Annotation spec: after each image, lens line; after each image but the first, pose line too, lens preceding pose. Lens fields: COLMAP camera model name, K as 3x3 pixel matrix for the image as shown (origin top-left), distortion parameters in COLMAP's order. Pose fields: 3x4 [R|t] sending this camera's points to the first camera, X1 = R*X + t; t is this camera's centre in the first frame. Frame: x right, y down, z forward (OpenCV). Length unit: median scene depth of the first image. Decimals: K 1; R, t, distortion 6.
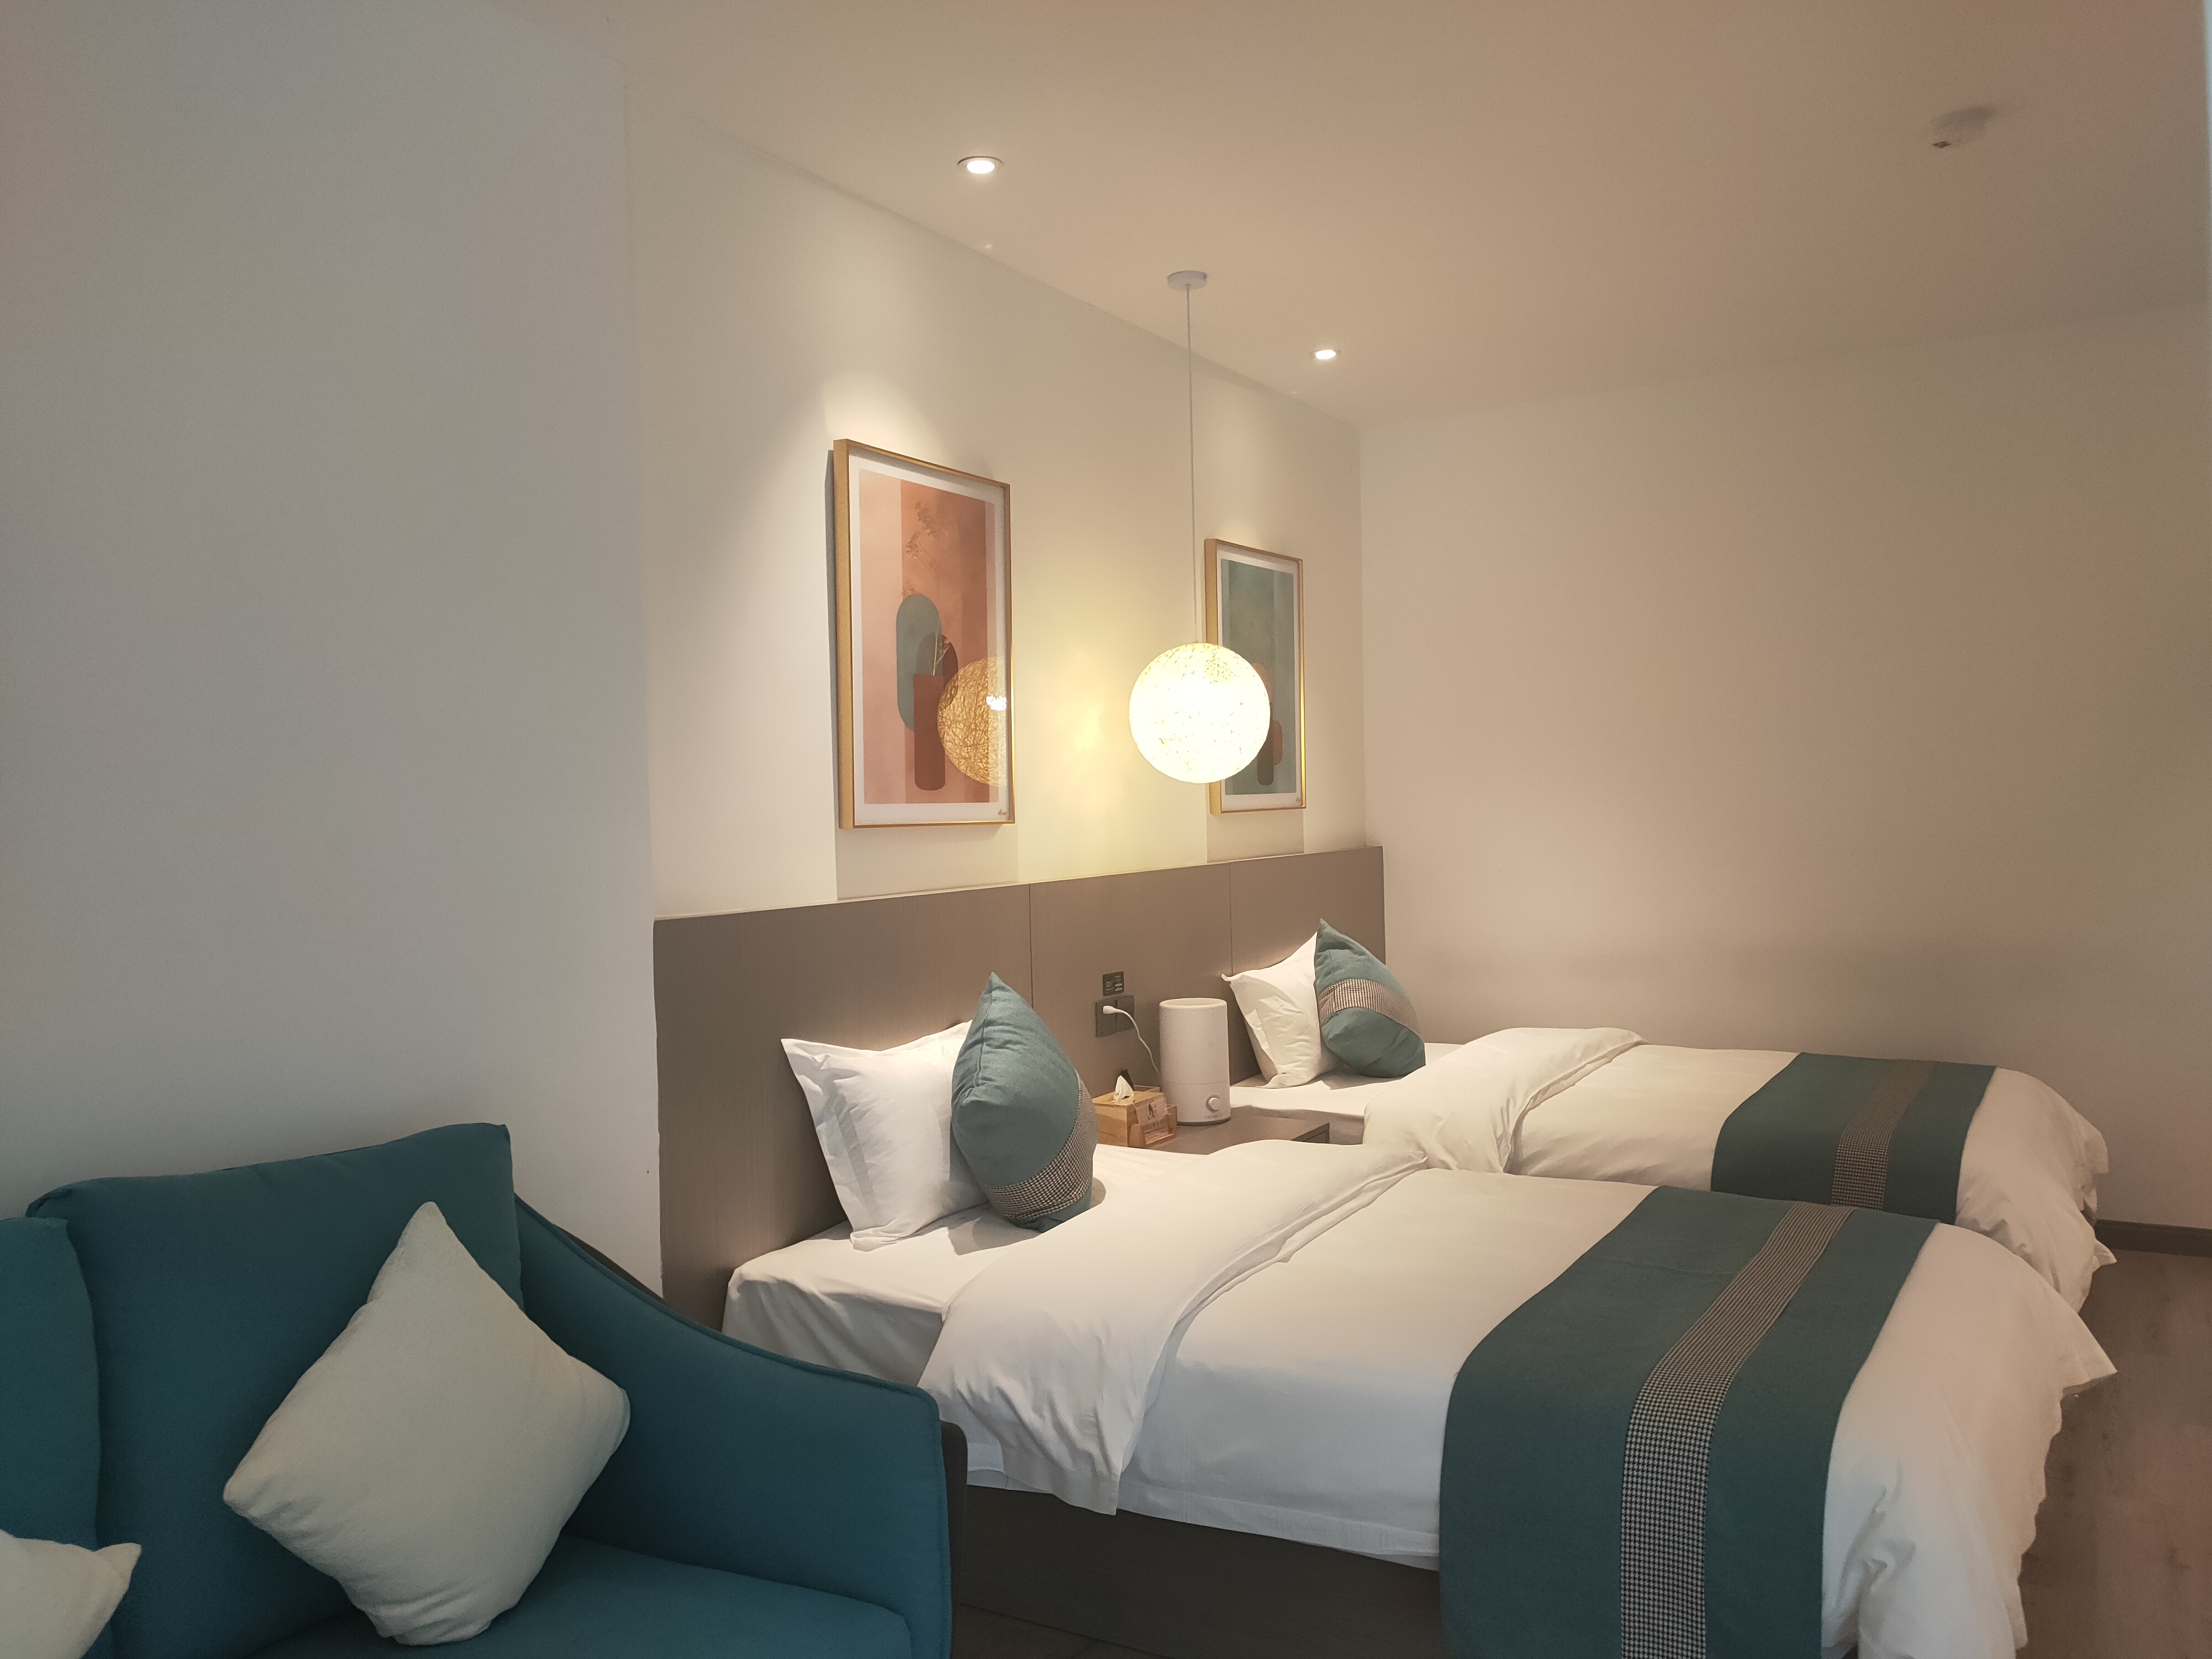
lens RADIAL K [[1704.6, 0, 1125.9], [0, 1704.6, 836.3], [0, 0, 1]] dist [0.038167, -0.038231]
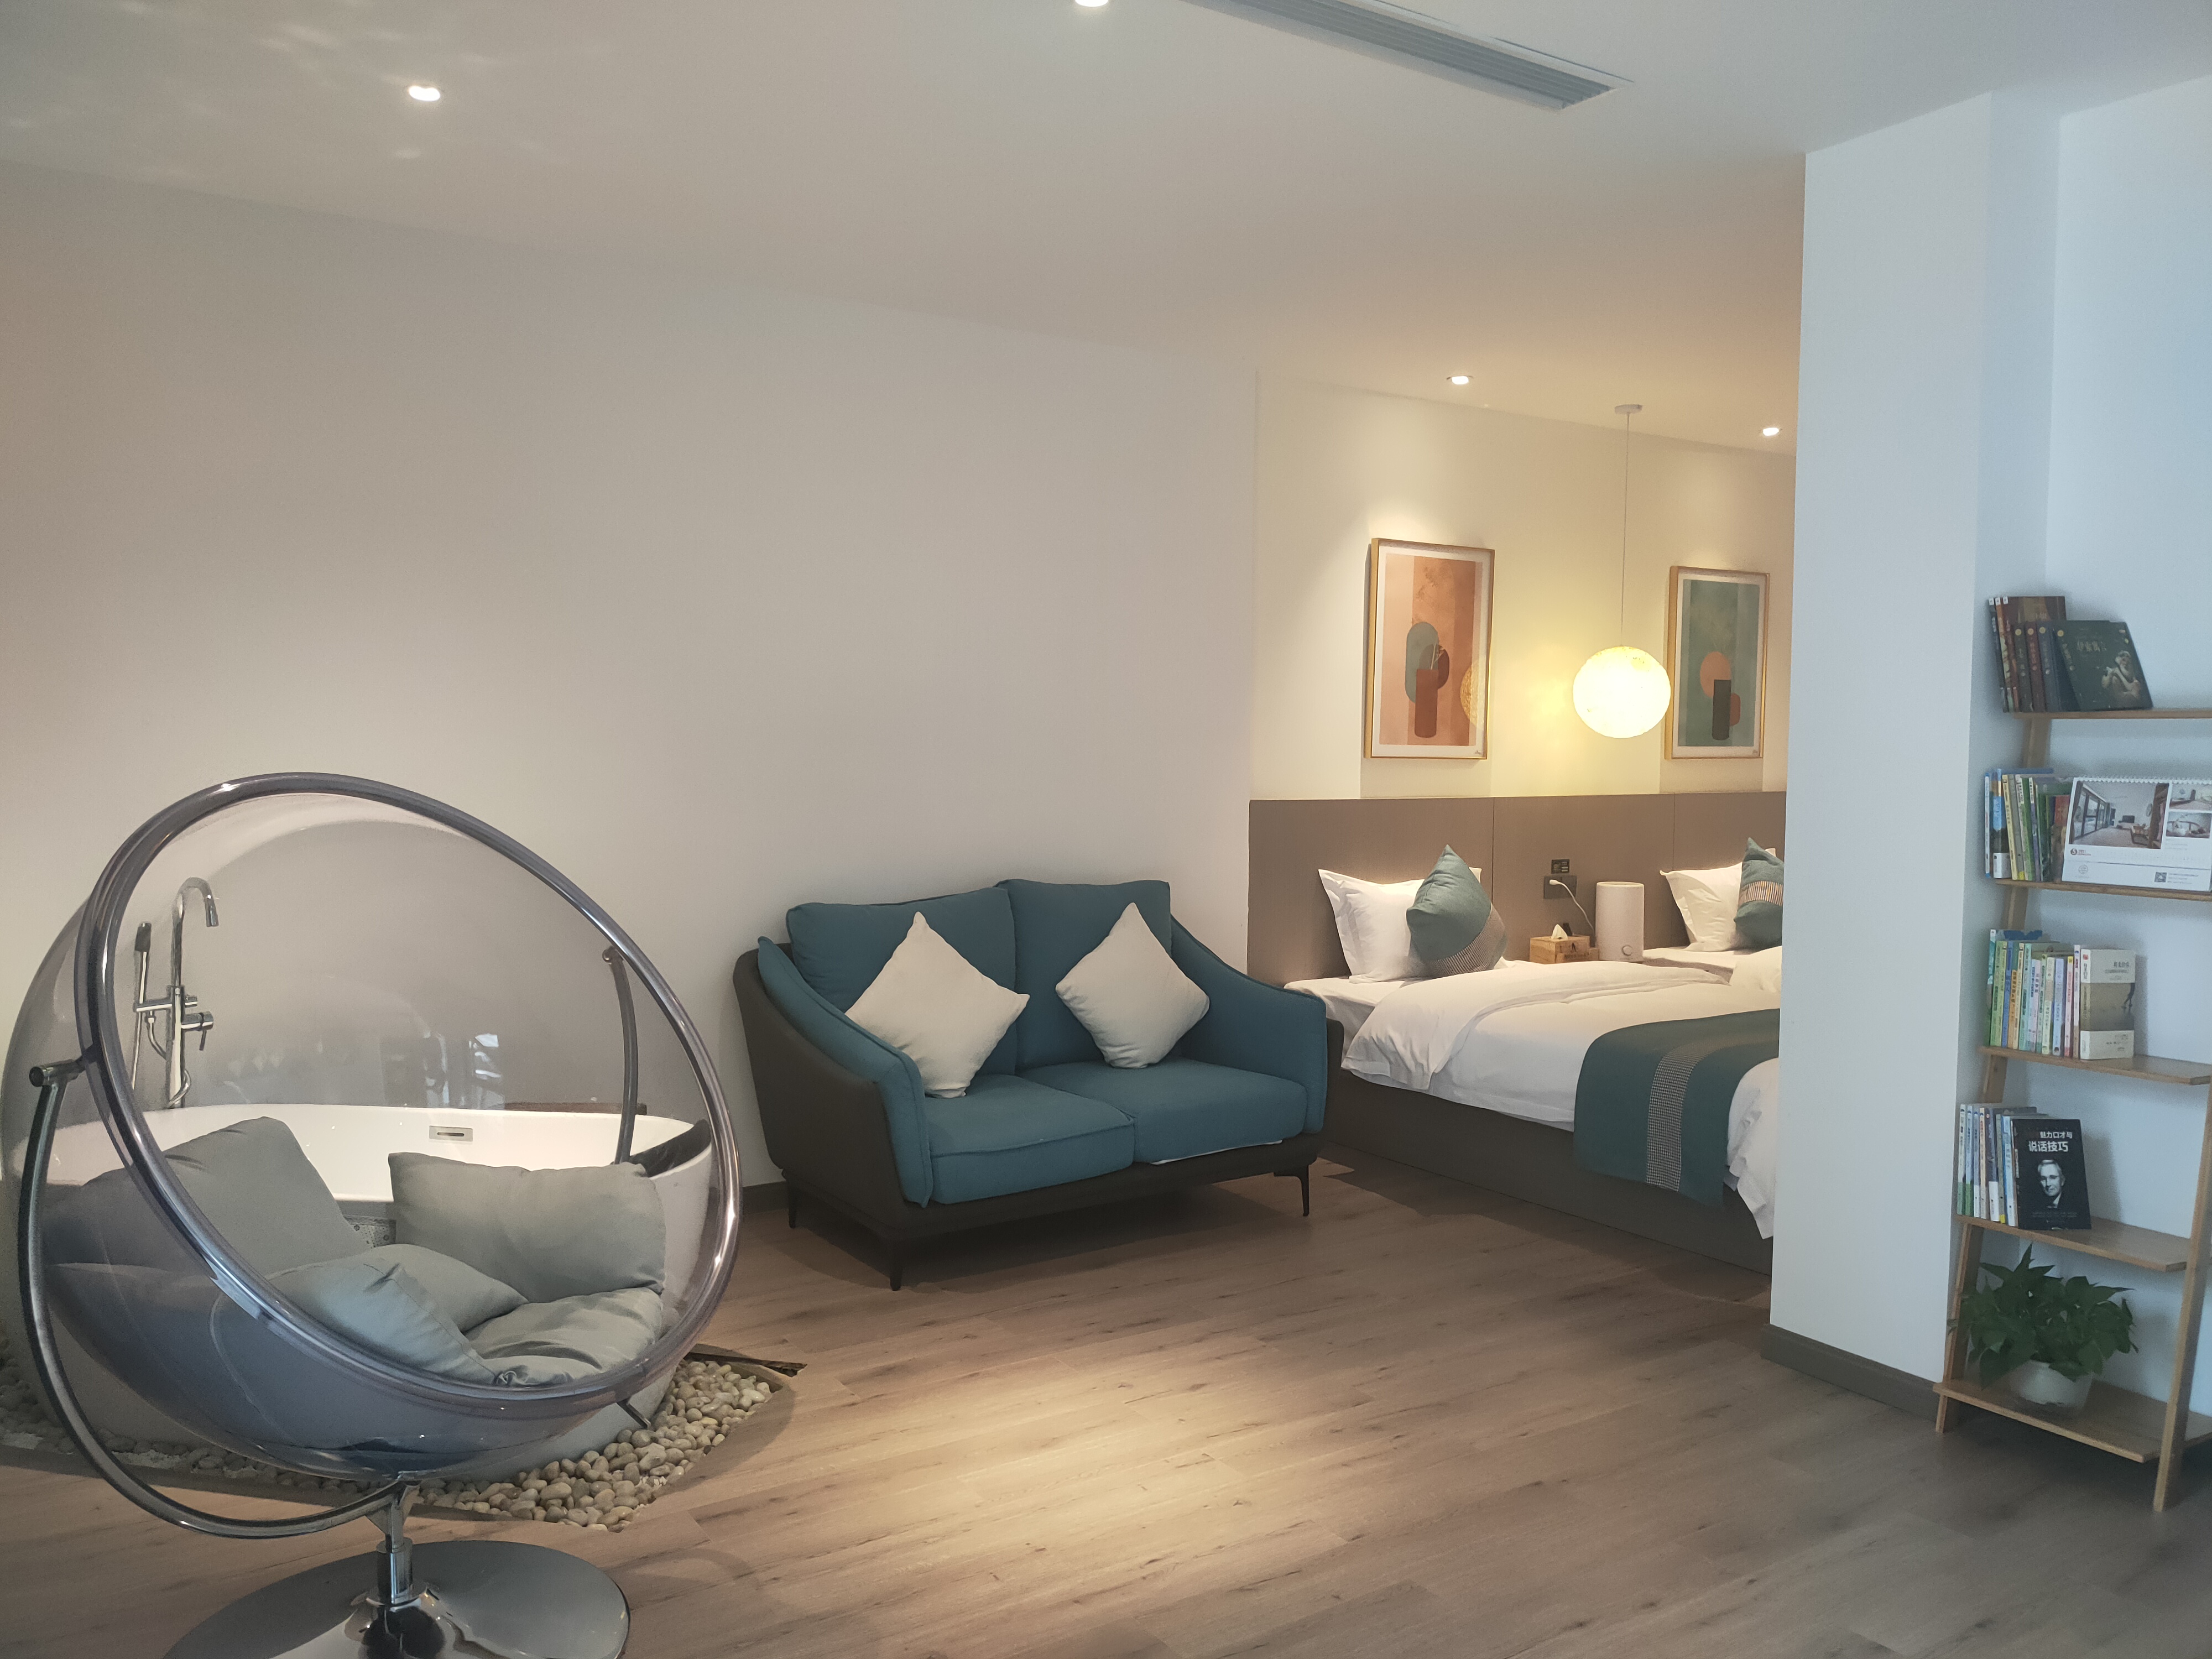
lens RADIAL K [[1704.6, 0, 1103.9], [0, 1704.6, 830.3], [0, 0, 1]] dist [0.038167, -0.038231]
pose [[0.901361, 0.058071, -0.429158, 0.353310], [-0.042613, 0.998053, 0.045551, 0.001504], [0.430967, -0.022770, 0.902080, -0.717172]]
